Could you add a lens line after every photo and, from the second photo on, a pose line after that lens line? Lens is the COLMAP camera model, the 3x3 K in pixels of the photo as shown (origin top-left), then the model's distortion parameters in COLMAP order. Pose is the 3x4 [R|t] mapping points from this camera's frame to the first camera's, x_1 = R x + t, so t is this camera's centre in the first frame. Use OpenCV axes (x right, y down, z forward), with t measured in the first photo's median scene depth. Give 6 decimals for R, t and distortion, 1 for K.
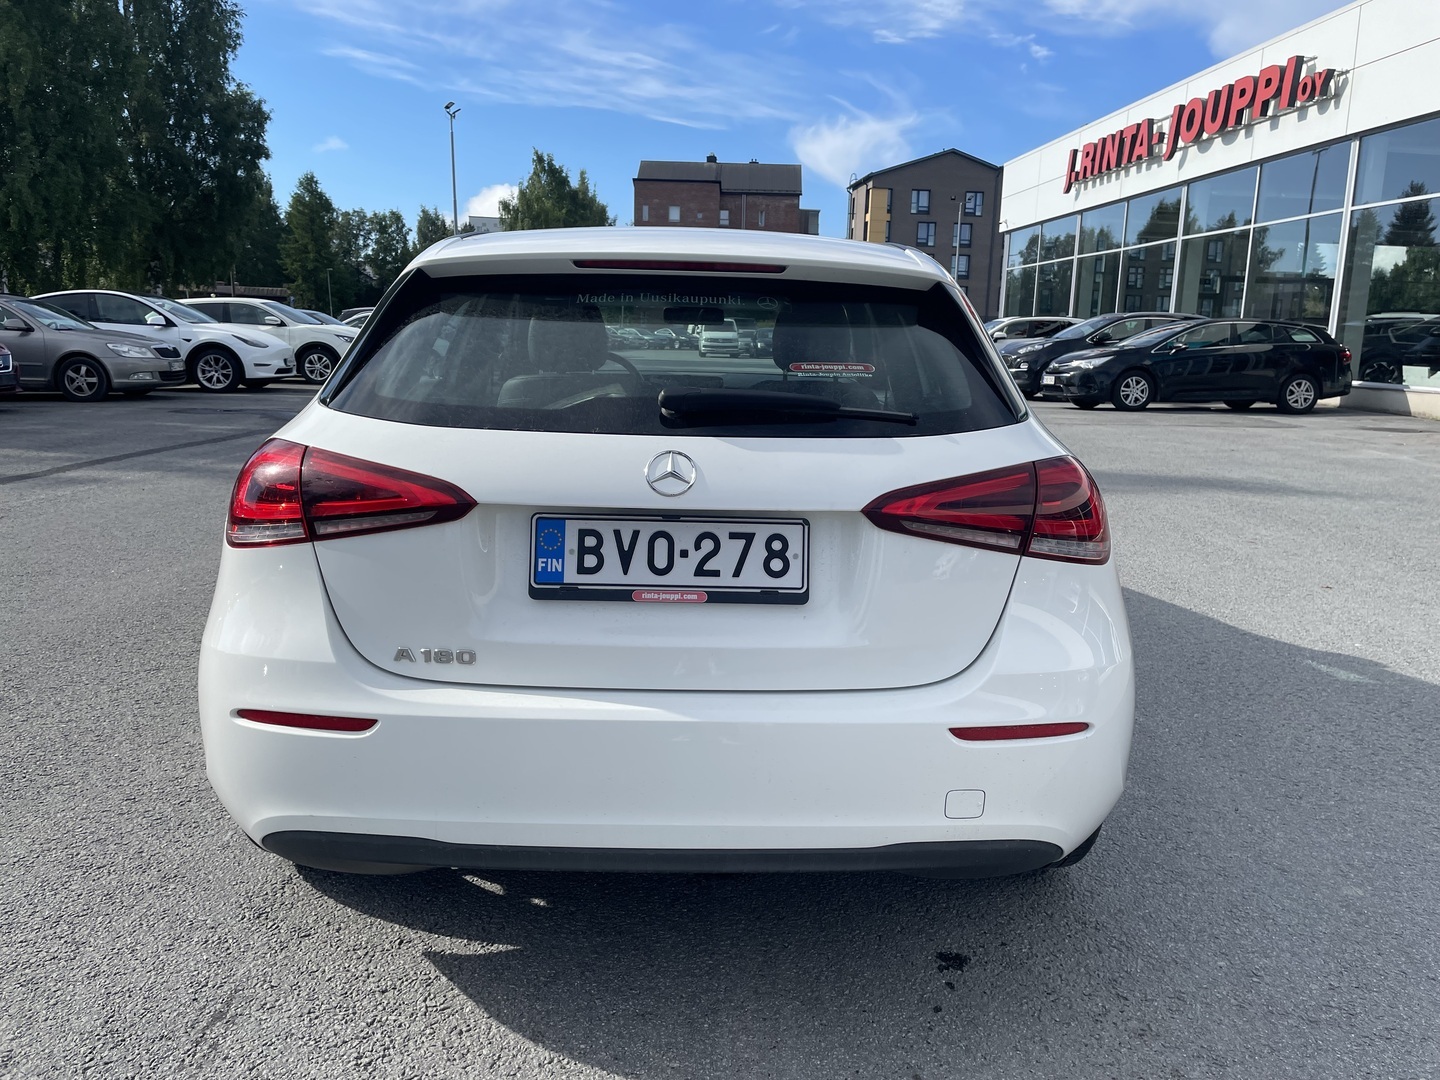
lens RADIAL K [[1079.6, 0, 720.0], [0, 1079.6, 540.0], [0, 0, 1]] dist [0.094283, -0.129381]
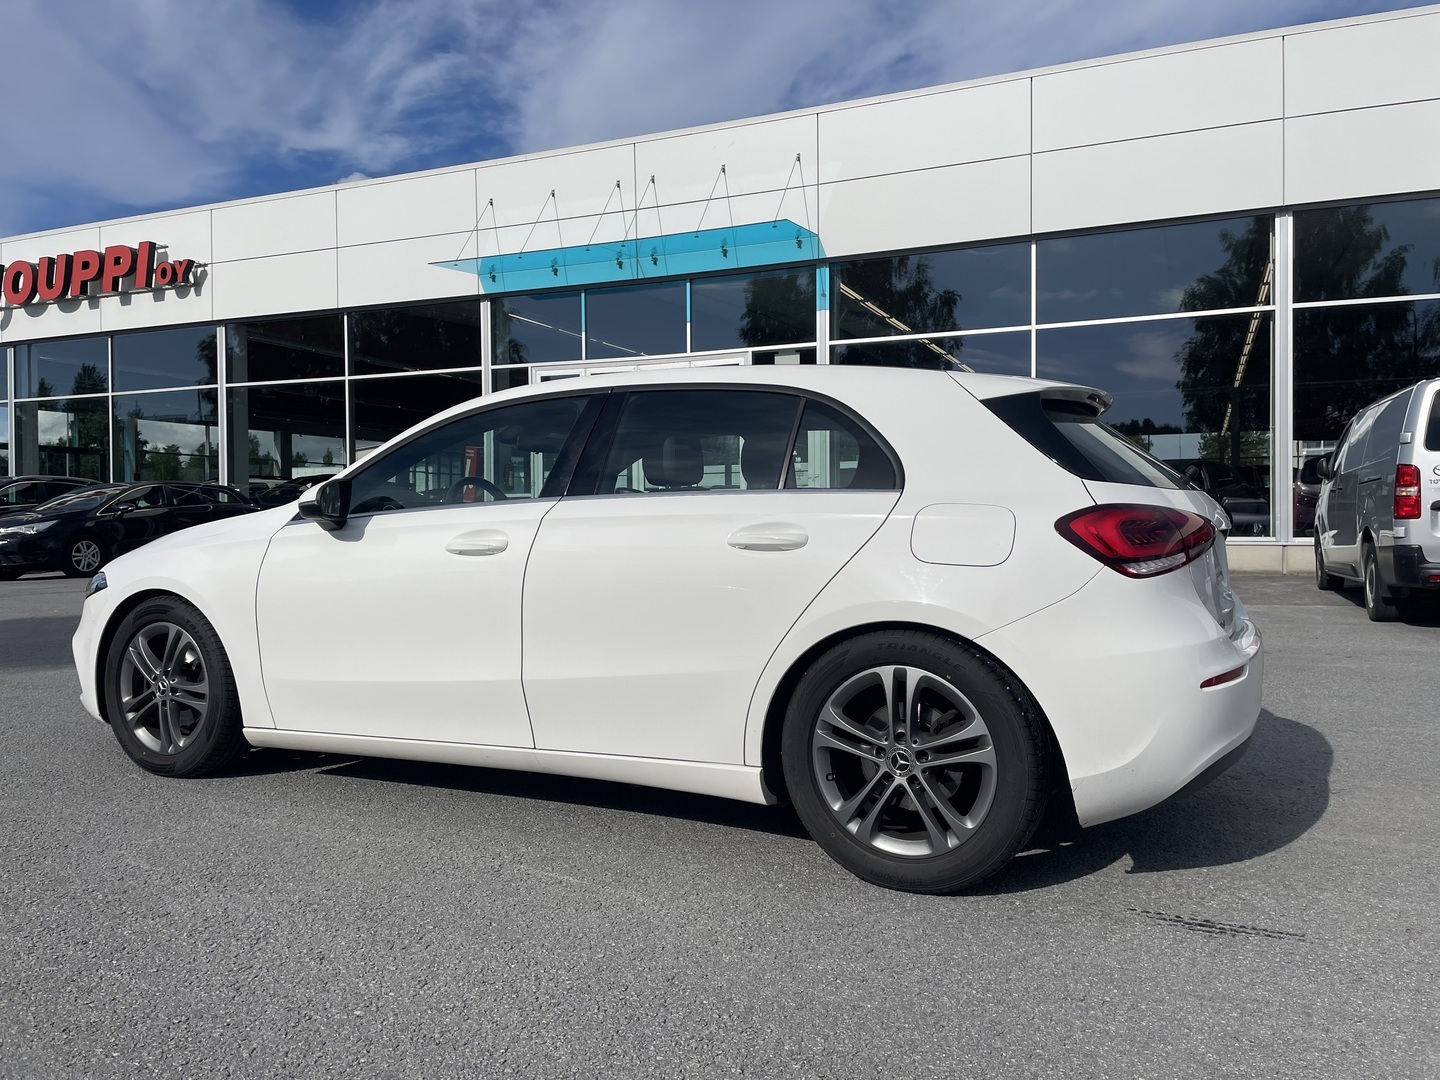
lens RADIAL K [[1079.6, 0, 720.0], [0, 1079.6, 540.0], [0, 0, 1]] dist [0.094283, -0.129381]
pose [[0.474461, -0.044660, 0.879143, -0.169720], [0.178910, 0.982760, -0.046631, -0.006970], [-0.861904, 0.179412, 0.474271, 0.068975]]
